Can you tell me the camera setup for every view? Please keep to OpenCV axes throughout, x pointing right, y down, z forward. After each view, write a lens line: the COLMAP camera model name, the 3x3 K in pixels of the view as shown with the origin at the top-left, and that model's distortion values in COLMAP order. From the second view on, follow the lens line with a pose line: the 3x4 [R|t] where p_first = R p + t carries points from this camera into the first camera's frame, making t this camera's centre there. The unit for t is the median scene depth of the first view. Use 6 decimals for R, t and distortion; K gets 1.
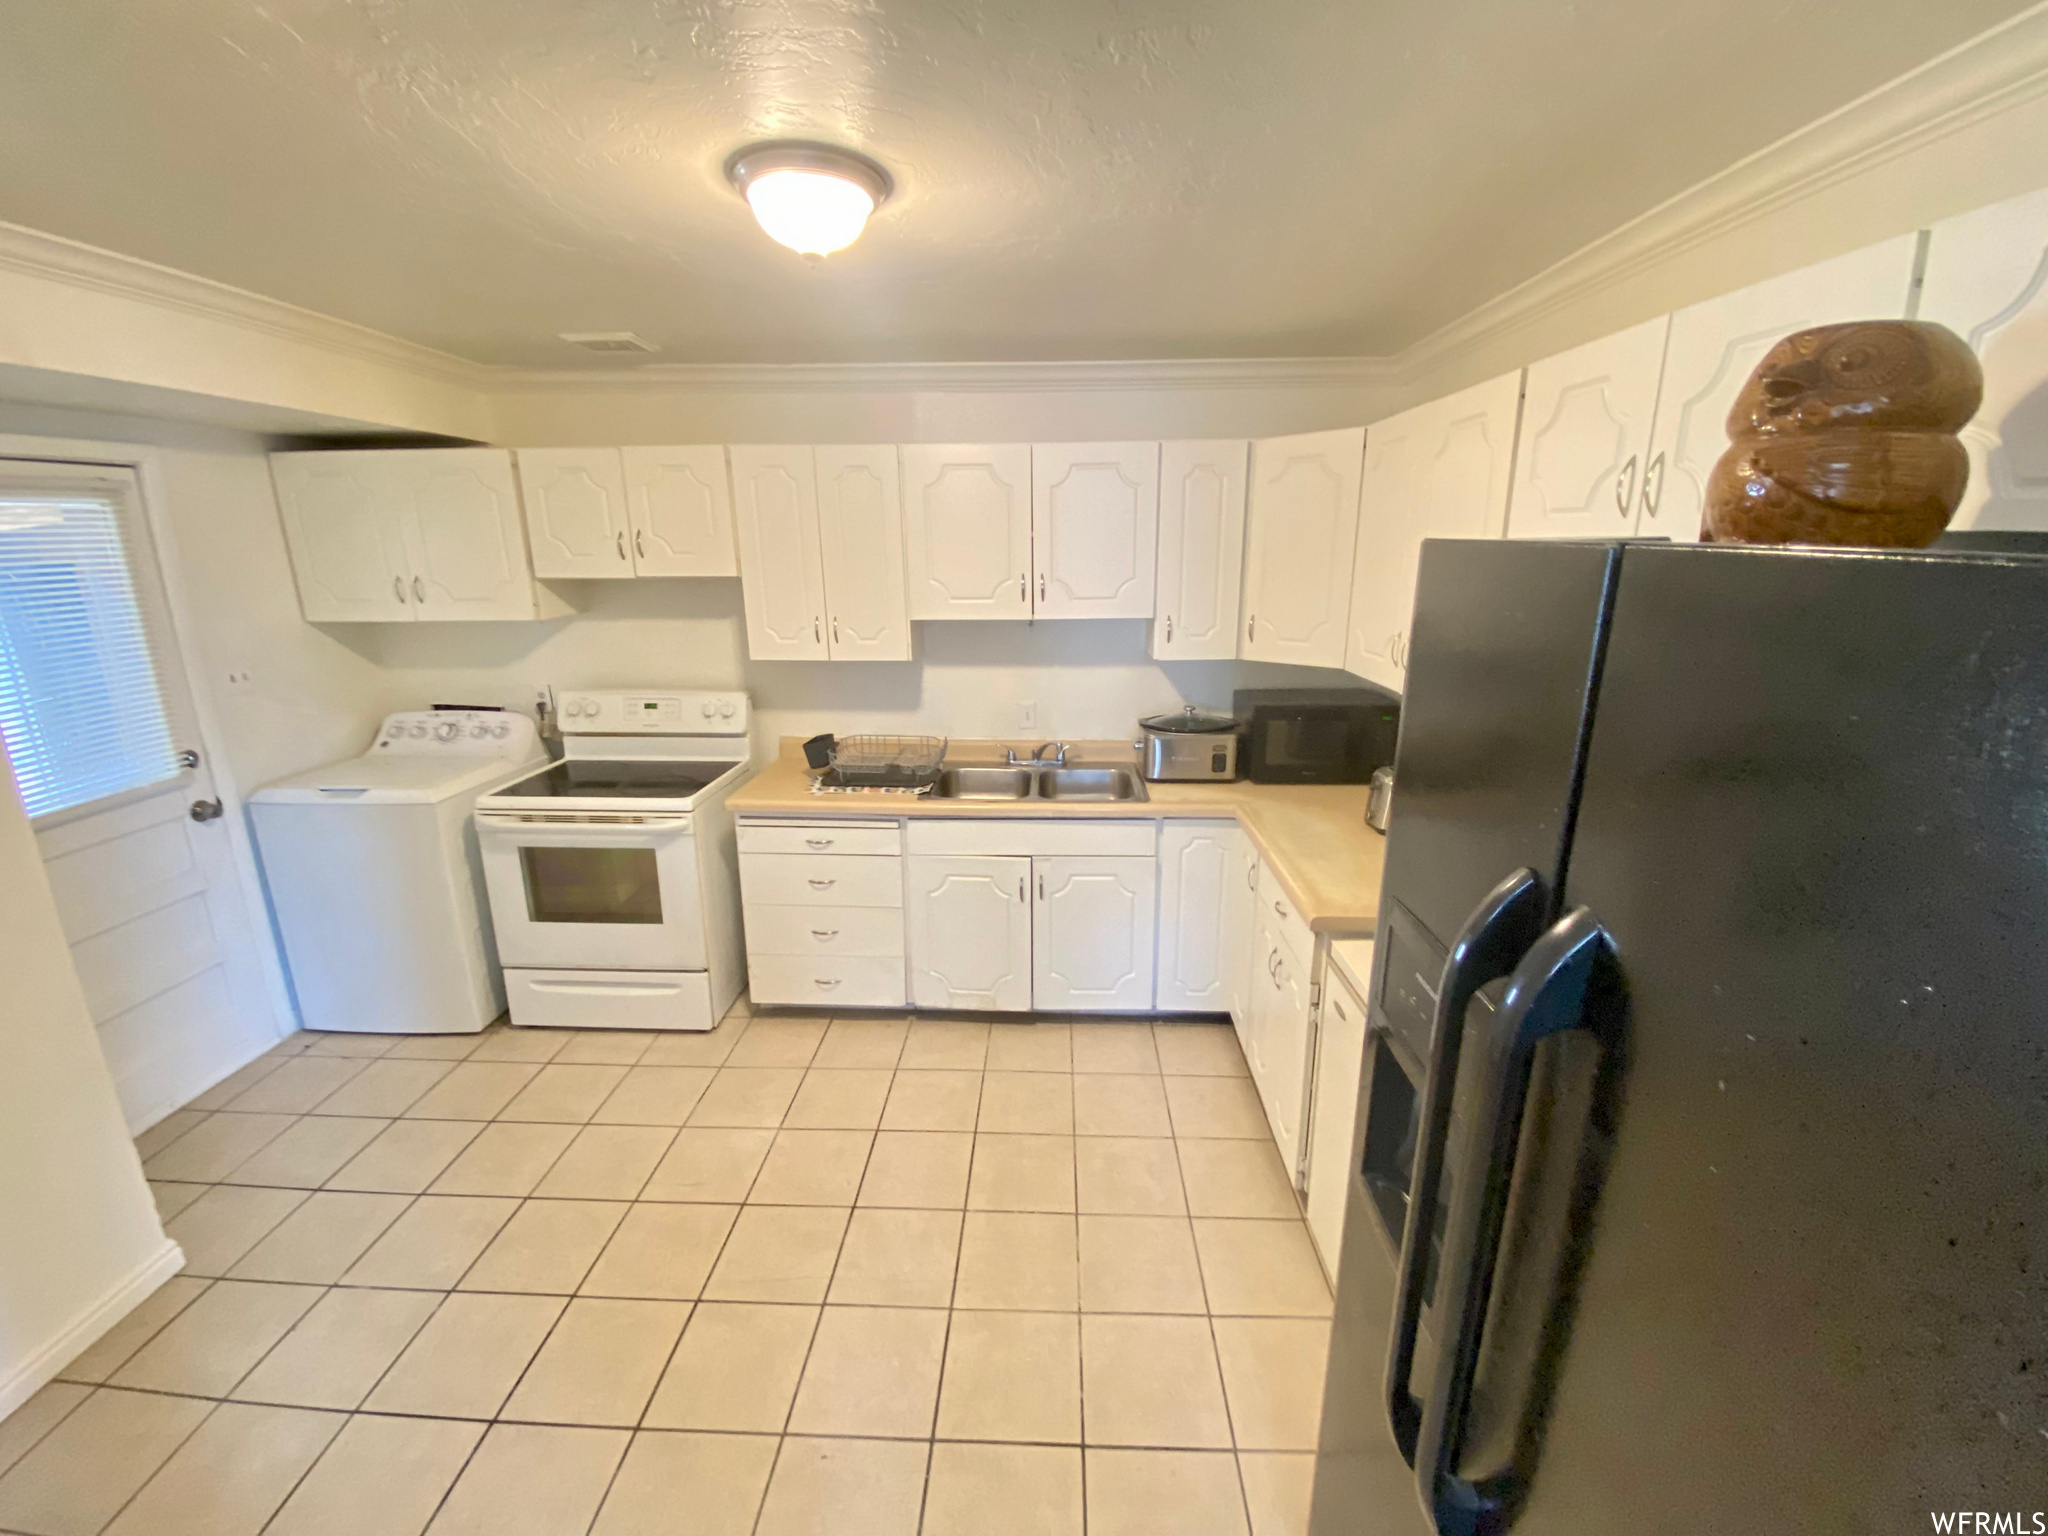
lens RADIAL K [[826.8, 0, 1030.2], [0, 826.8, 764.6], [0, 0, 1]] dist [0.040639, -0.031294]
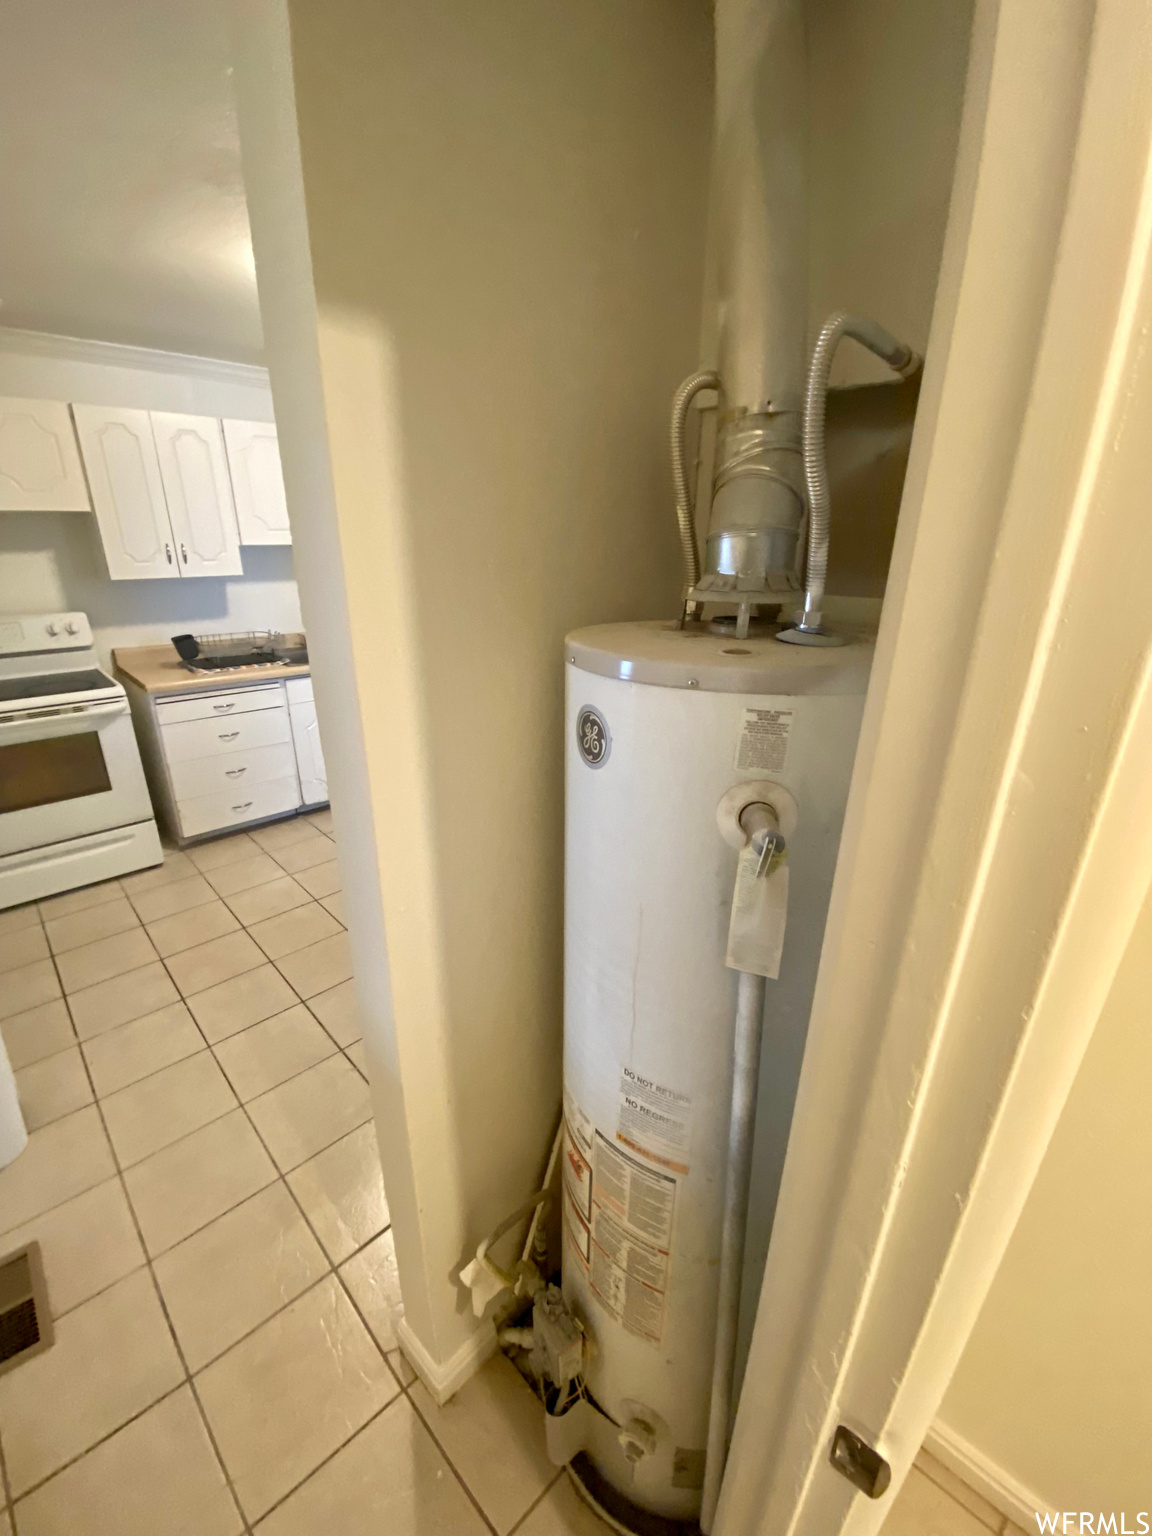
lens RADIAL K [[616.3, 0, 580.2], [0, 616.3, 764.9], [0, 0, 1]] dist [-0.000232, -0.011703]
pose [[0.685940, -0.241177, 0.686528, -0.578452], [0.167096, 0.970470, 0.173973, 0.108749], [-0.708213, -0.004620, 0.705984, -0.175610]]
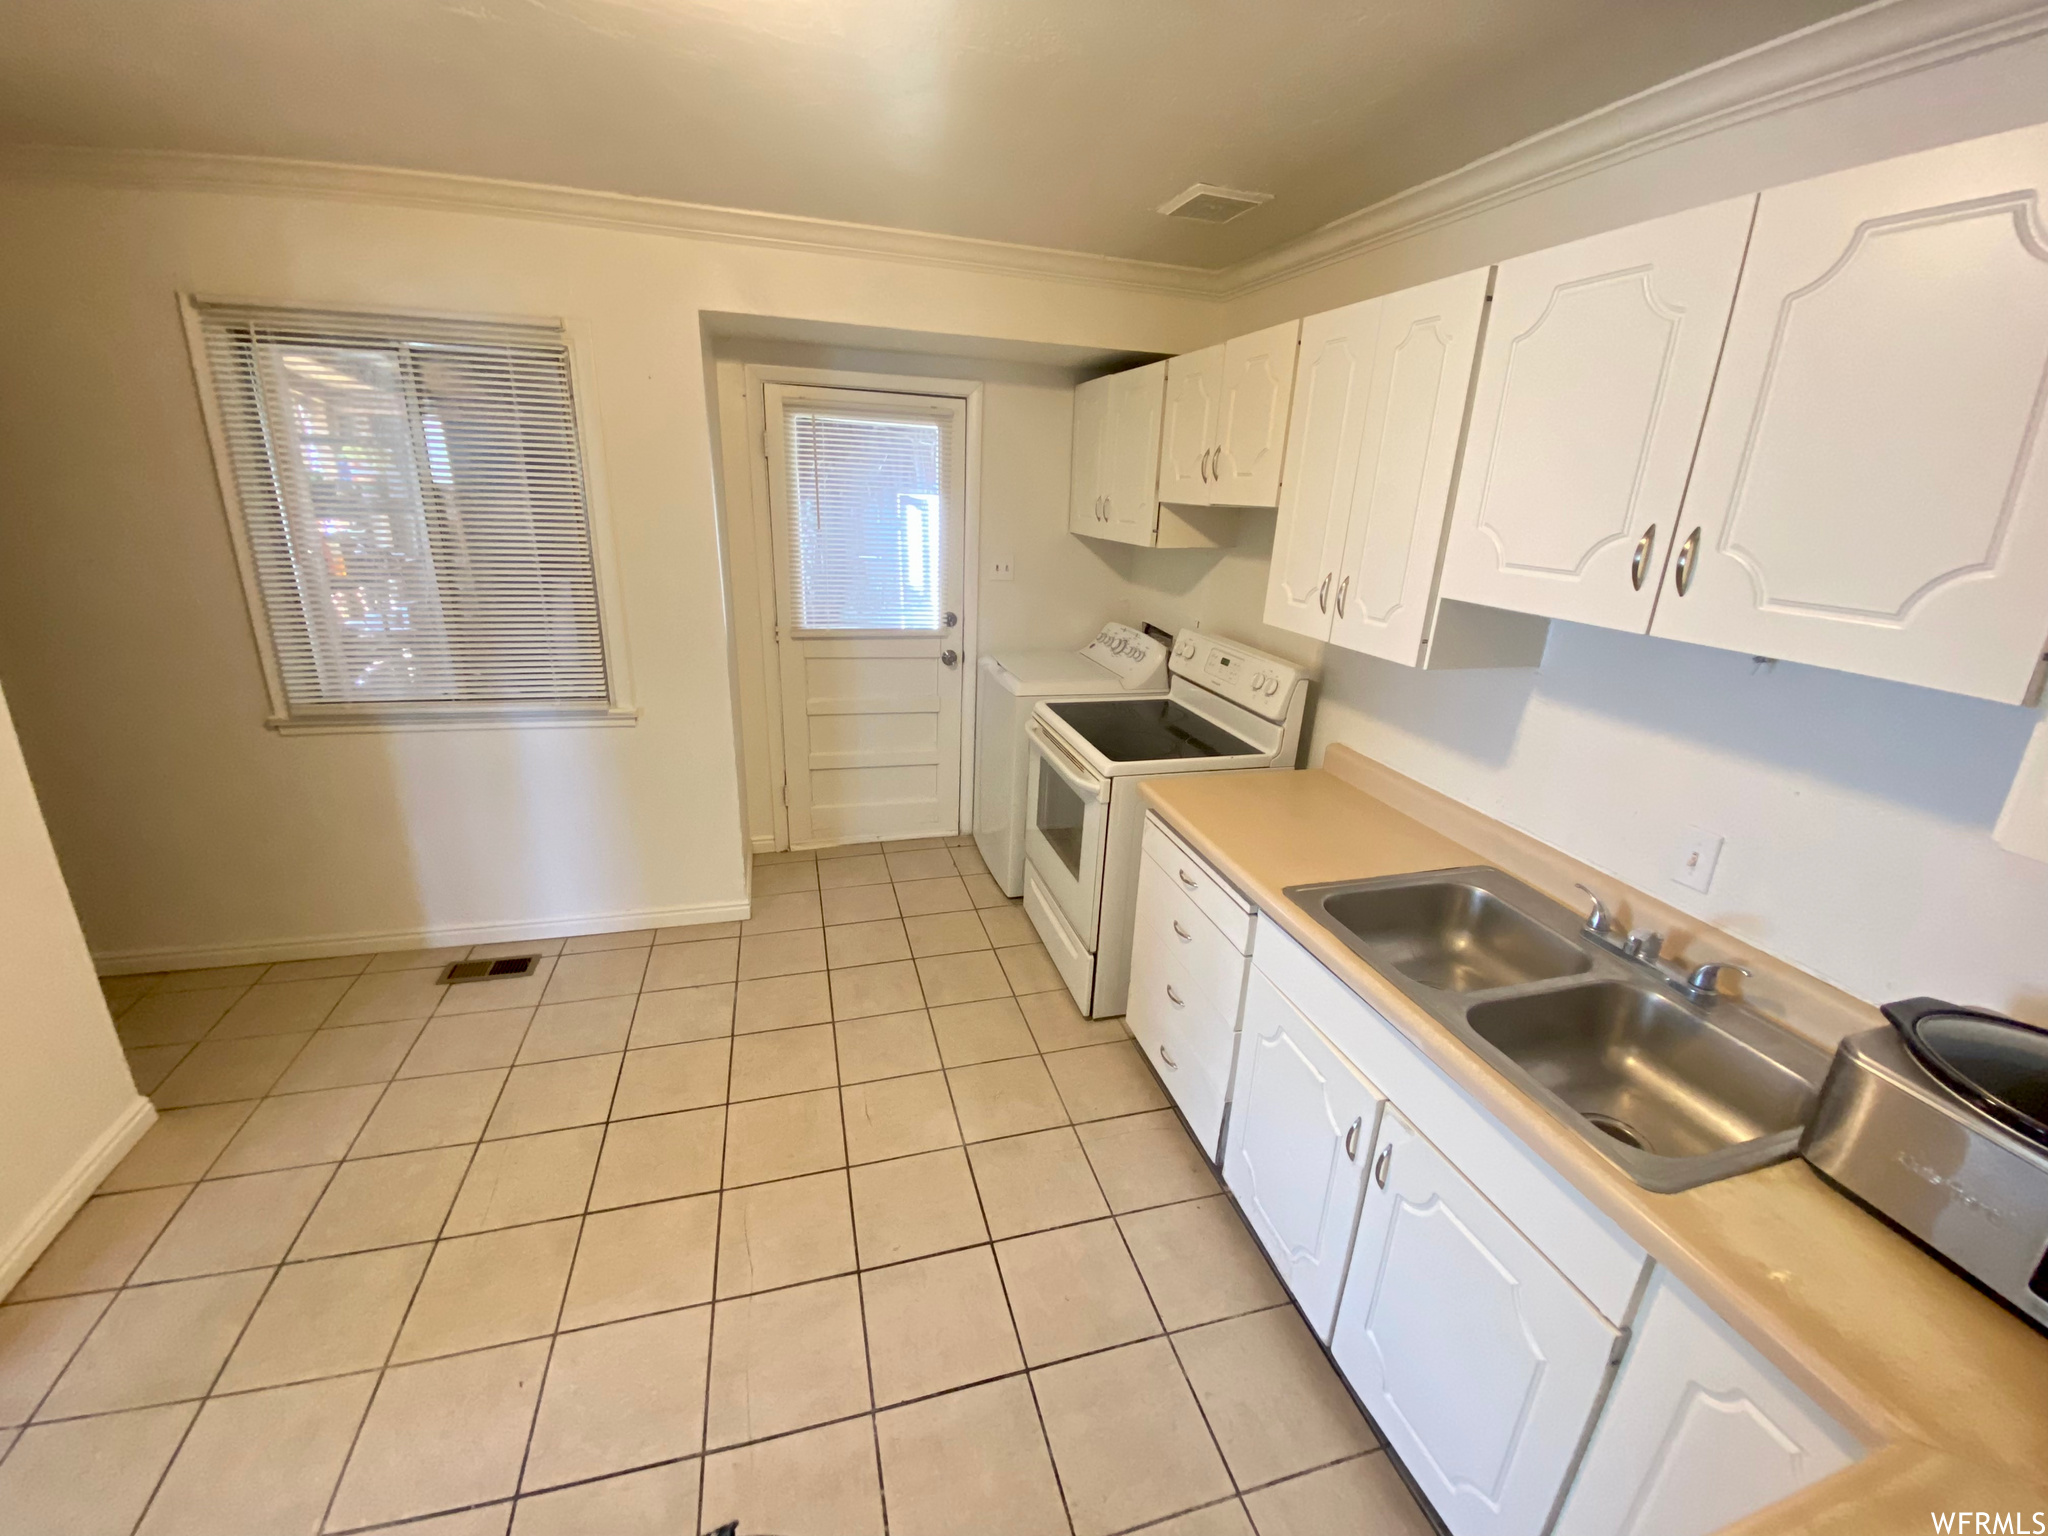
lens RADIAL K [[824.3, 0, 1031.8], [0, 824.3, 769.5], [0, 0, 1]] dist [0.041527, -0.031194]
pose [[0.309098, 0.325331, -0.893654, 0.313761], [-0.284788, 0.928213, 0.239410, -0.128047], [0.907389, 0.180501, 0.379559, 0.579368]]
